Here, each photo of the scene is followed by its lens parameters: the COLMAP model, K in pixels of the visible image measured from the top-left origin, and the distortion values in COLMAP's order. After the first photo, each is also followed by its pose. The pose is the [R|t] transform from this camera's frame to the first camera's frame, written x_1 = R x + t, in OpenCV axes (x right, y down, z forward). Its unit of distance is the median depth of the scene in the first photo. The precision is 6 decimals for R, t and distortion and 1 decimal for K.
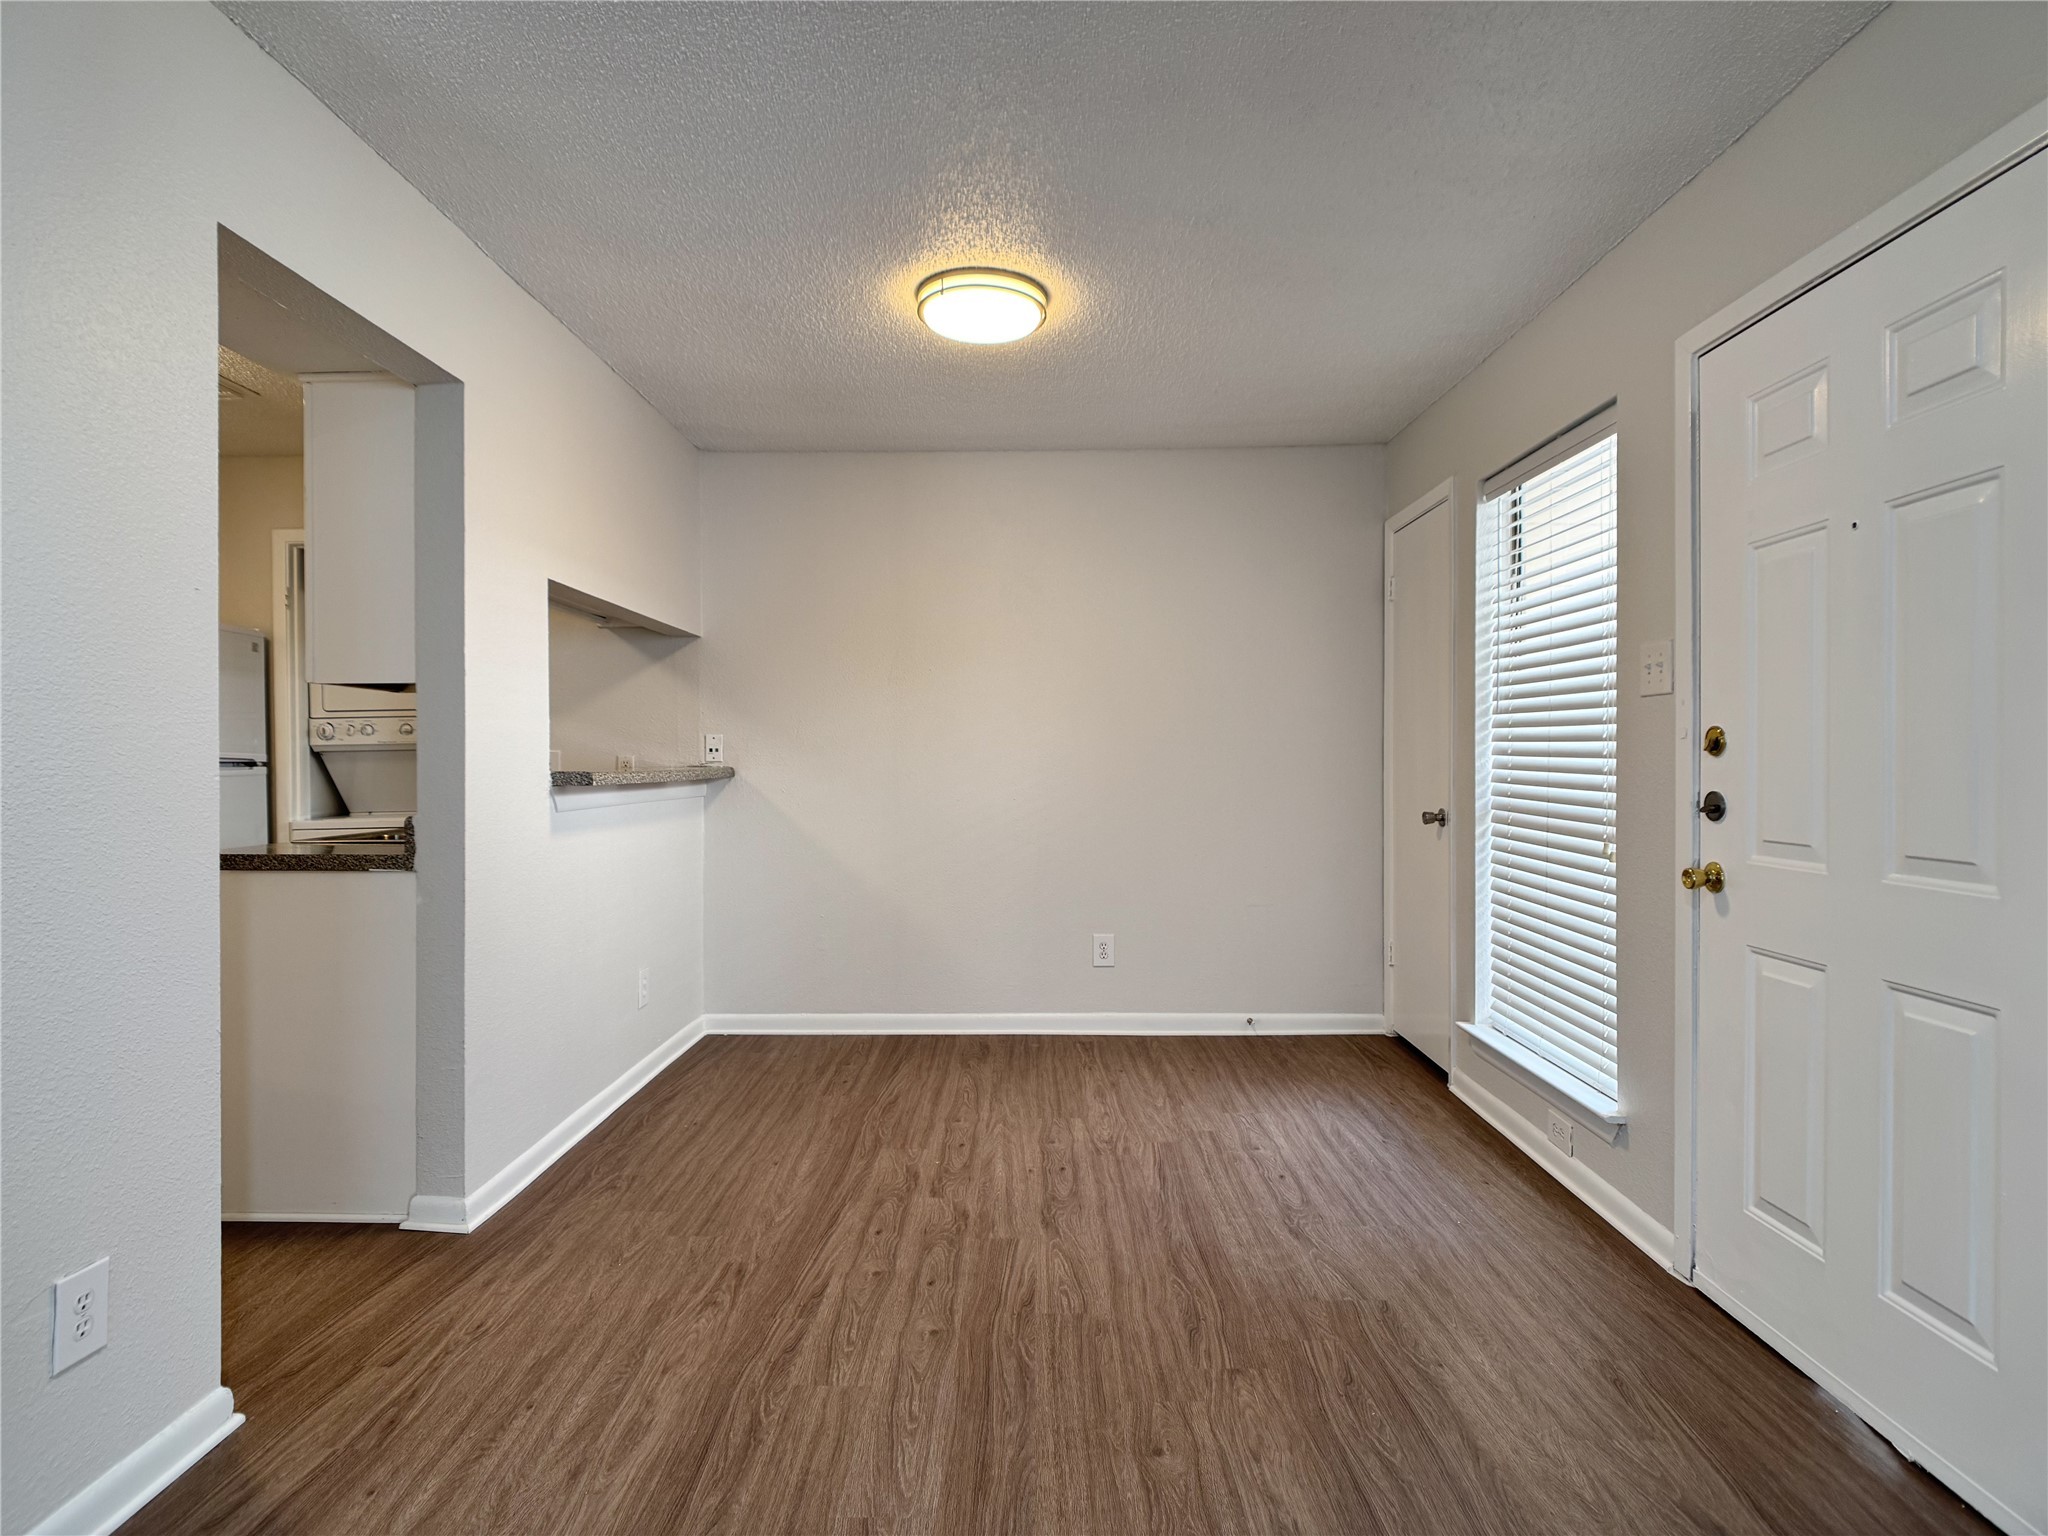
lens RADIAL K [[1105.4, 0, 1024.0], [0, 1105.4, 768.0], [0, 0, 1]] dist [-0.004282, -0.011873]
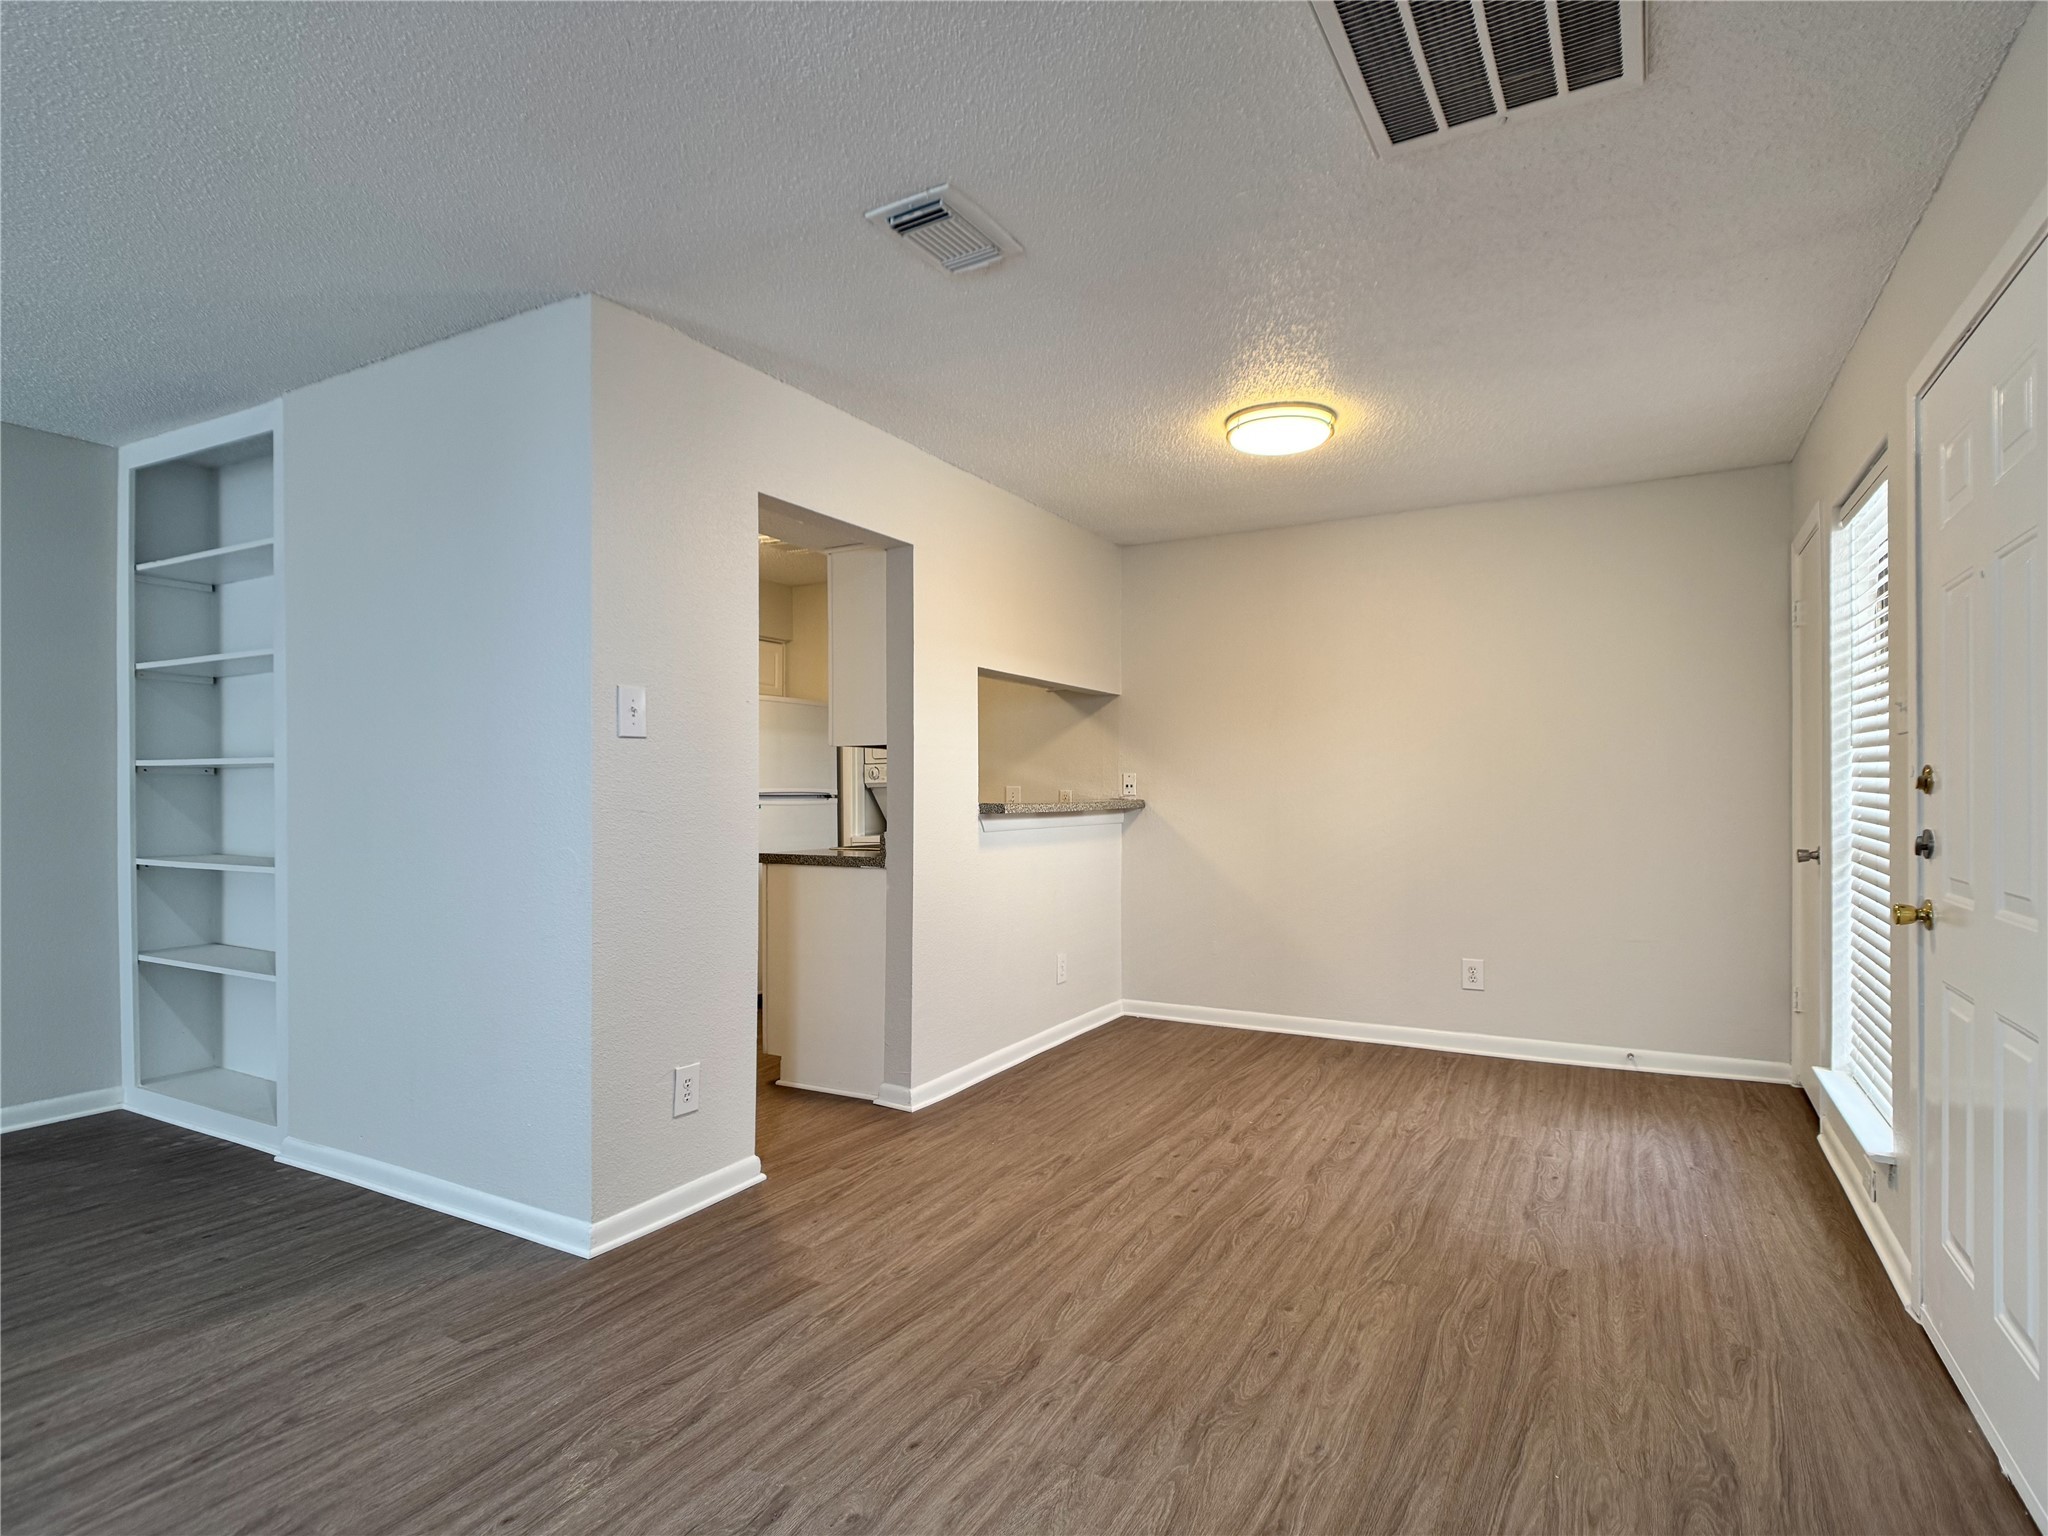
lens RADIAL K [[1105.4, 0, 1024.0], [0, 1105.4, 768.0], [0, 0, 1]] dist [-0.004282, -0.011873]
pose [[0.881938, -0.009432, -0.471272, 0.327599], [-0.003776, 0.999626, -0.027072, -0.004127], [0.471351, 0.025655, 0.881573, -0.250580]]
